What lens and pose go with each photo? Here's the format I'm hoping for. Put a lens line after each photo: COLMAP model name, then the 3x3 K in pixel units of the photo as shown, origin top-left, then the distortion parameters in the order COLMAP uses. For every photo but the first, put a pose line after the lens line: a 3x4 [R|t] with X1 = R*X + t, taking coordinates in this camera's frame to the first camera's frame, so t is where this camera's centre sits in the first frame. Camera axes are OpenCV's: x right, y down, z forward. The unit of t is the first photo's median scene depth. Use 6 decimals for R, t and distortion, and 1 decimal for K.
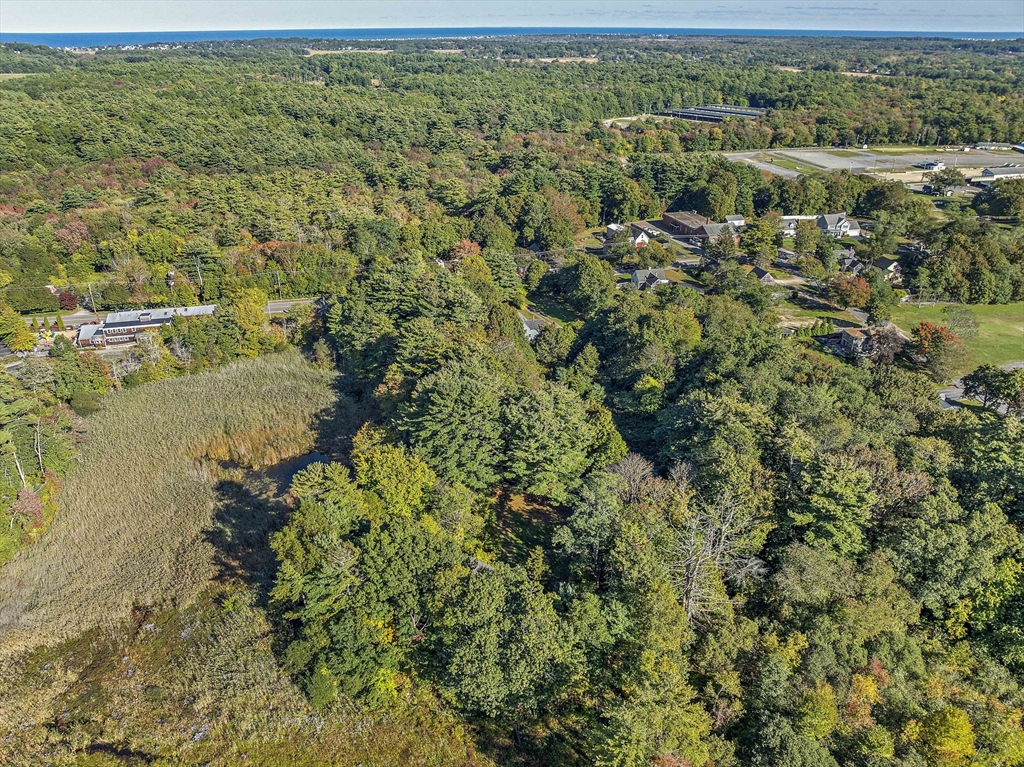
lens RADIAL K [[719.1, 0, 514.9], [0, 719.1, 379.9], [0, 0, 1]] dist [-0.045264, 0.014378]
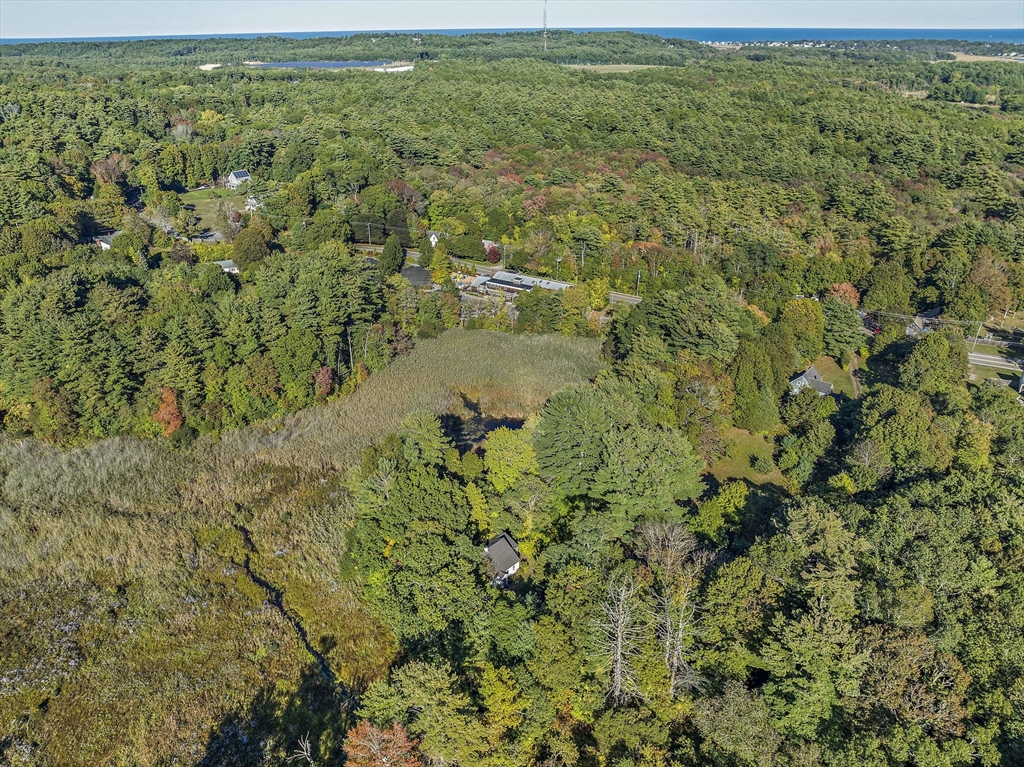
lens RADIAL K [[719.1, 0, 514.0], [0, 719.1, 384.8], [0, 0, 1]] dist [-0.045264, 0.014378]
pose [[0.704311, 0.316103, -0.635629, 0.167482], [-0.311017, 0.942283, 0.123981, -0.036434], [0.638133, 0.110370, 0.761974, 0.033852]]
